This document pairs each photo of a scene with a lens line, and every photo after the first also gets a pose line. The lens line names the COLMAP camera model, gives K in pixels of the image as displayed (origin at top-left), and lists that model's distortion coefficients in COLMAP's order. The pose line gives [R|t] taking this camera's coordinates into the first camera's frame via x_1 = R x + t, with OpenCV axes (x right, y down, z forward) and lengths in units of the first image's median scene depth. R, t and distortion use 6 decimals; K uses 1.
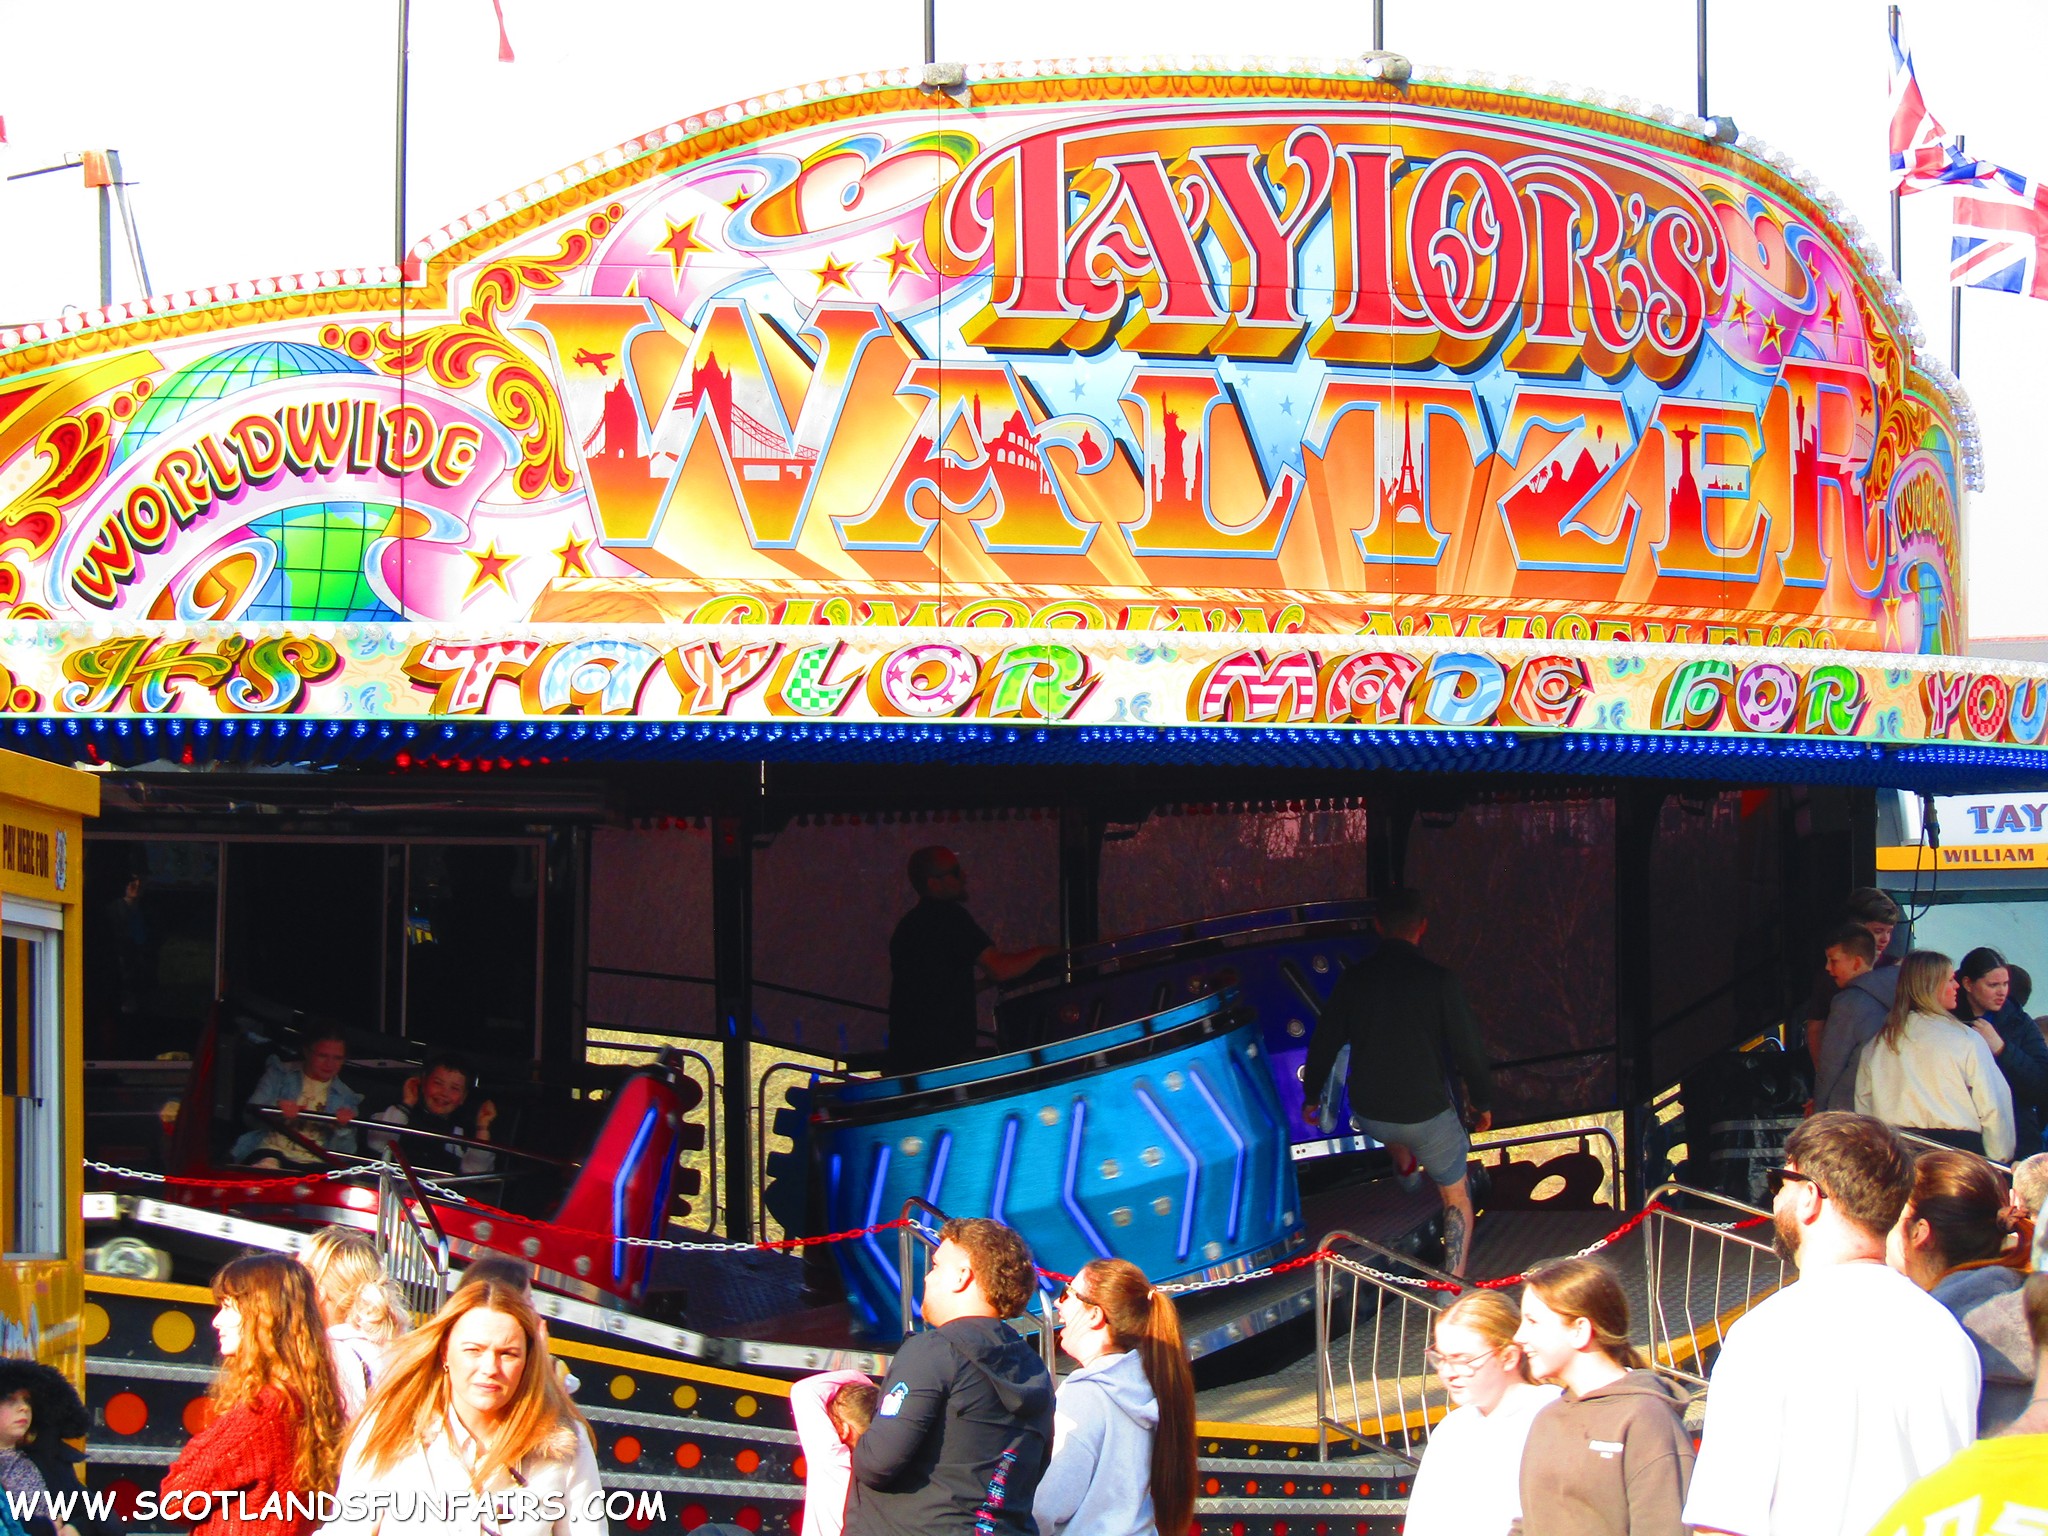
lens RADIAL K [[10985.2, 0, 1024.0], [0, 10985.2, 767.0], [0, 0, 1]] dist [-0.005248, 0.000000]
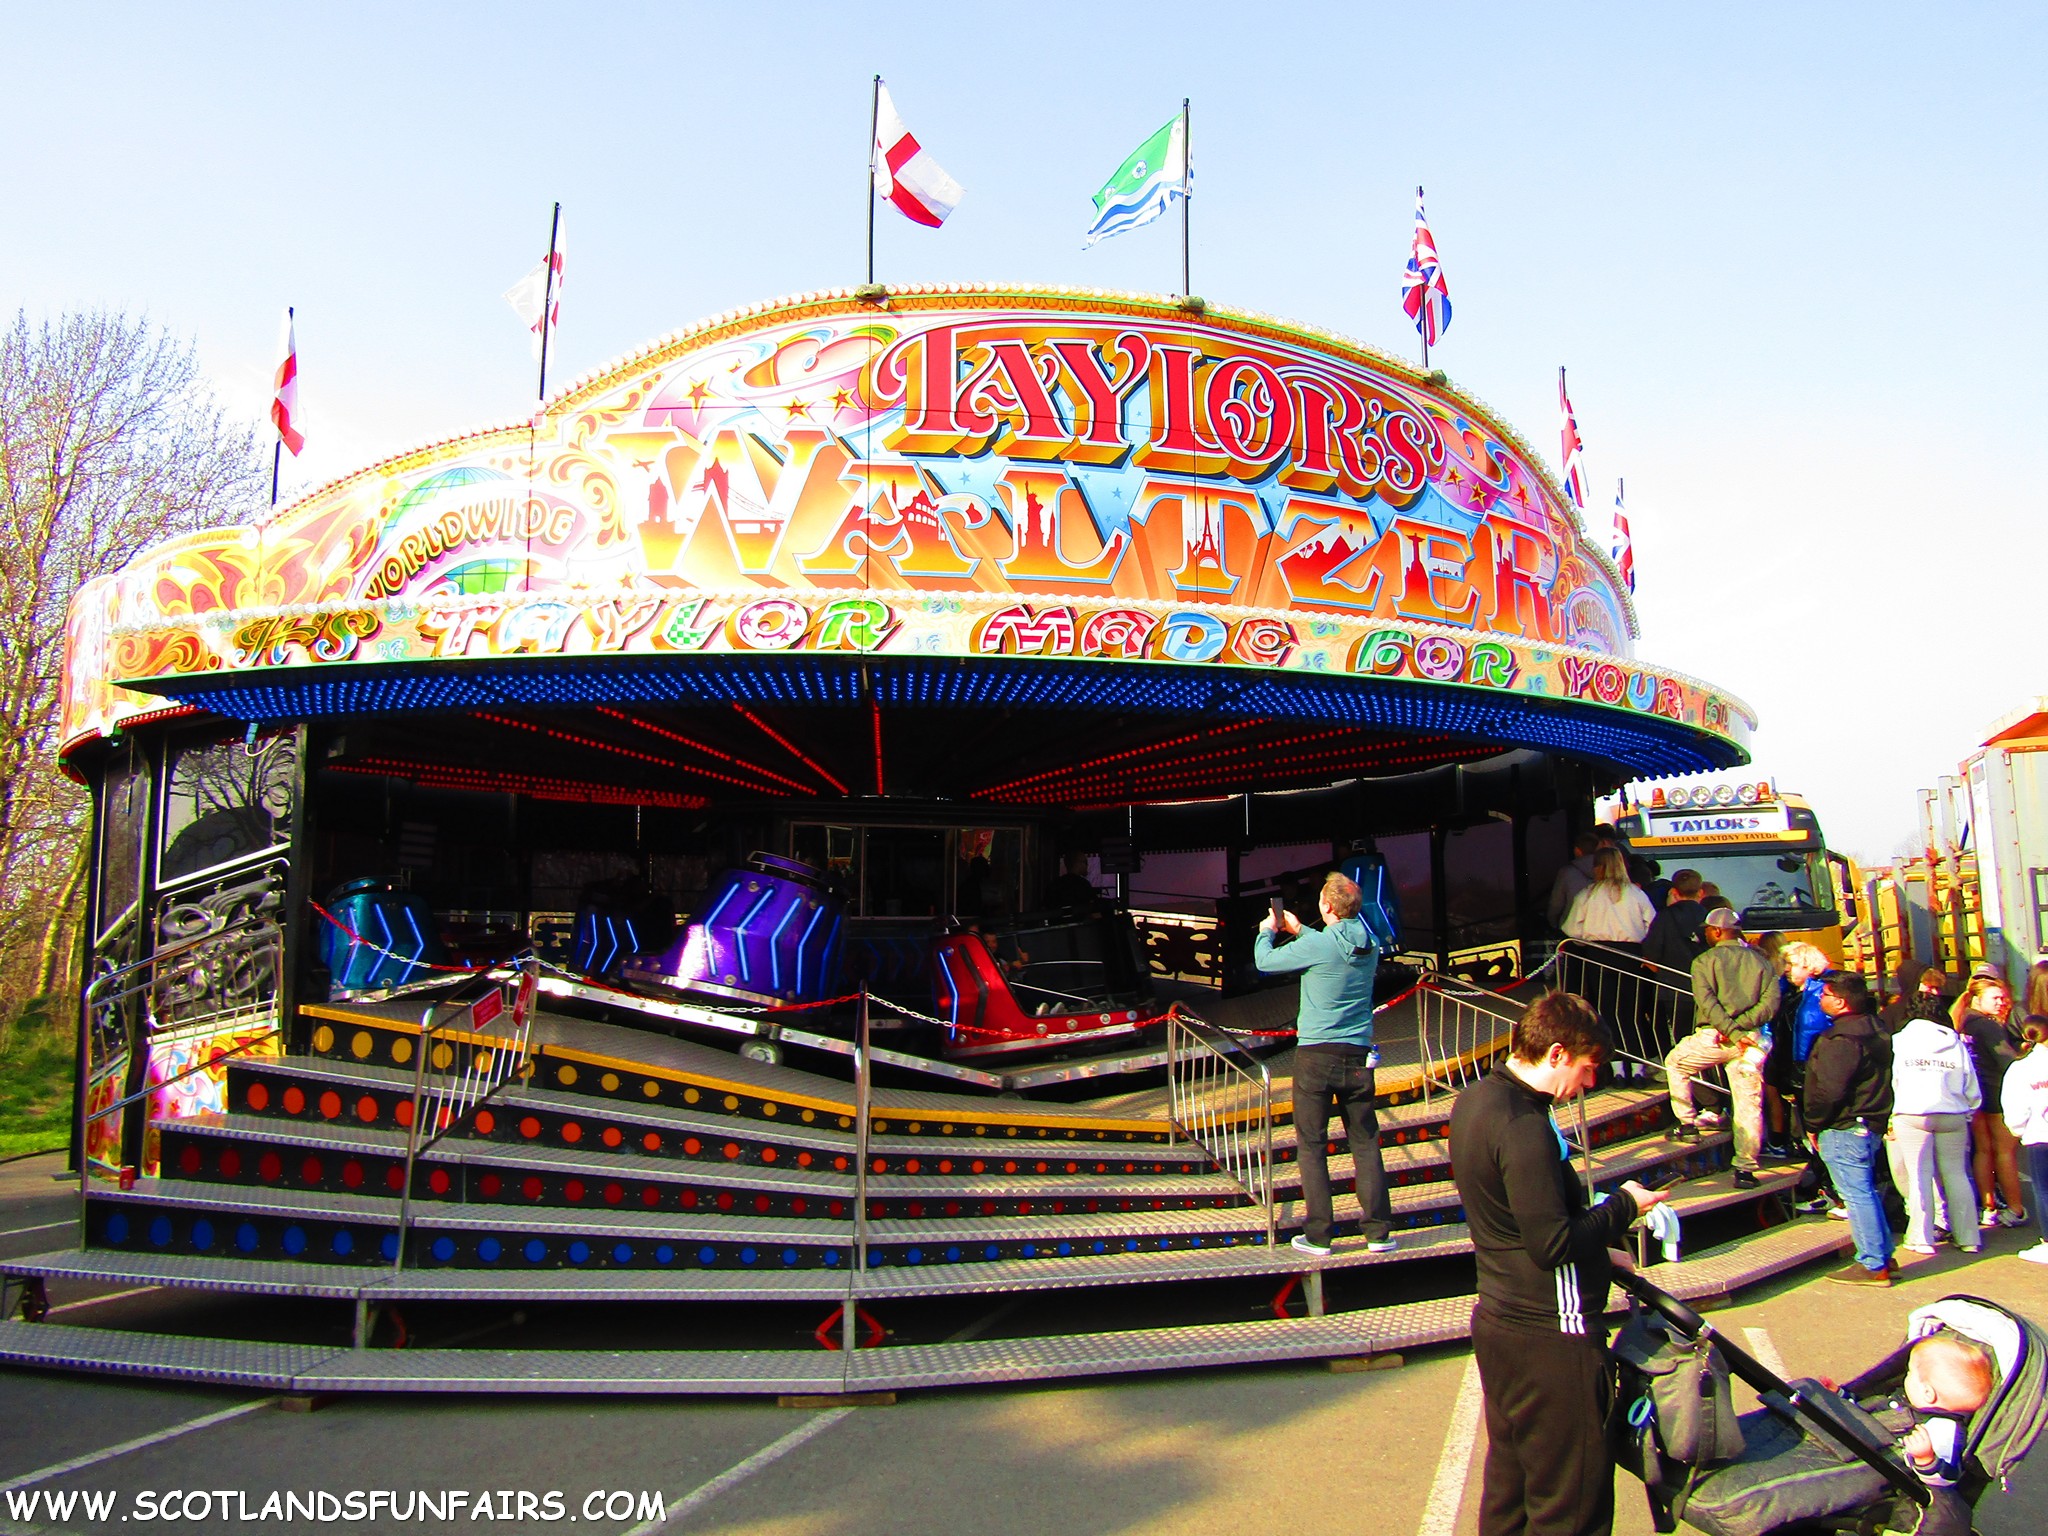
lens RADIAL K [[1456.4, 0, 1028.9], [0, 1456.4, 770.6], [0, 0, 1]] dist [-0.017819, 0.008144]
pose [[0.931393, -0.045591, -0.361148, 0.089448], [0.011329, 0.995276, -0.096426, 0.029532], [0.363838, 0.085719, 0.927510, 0.808419]]
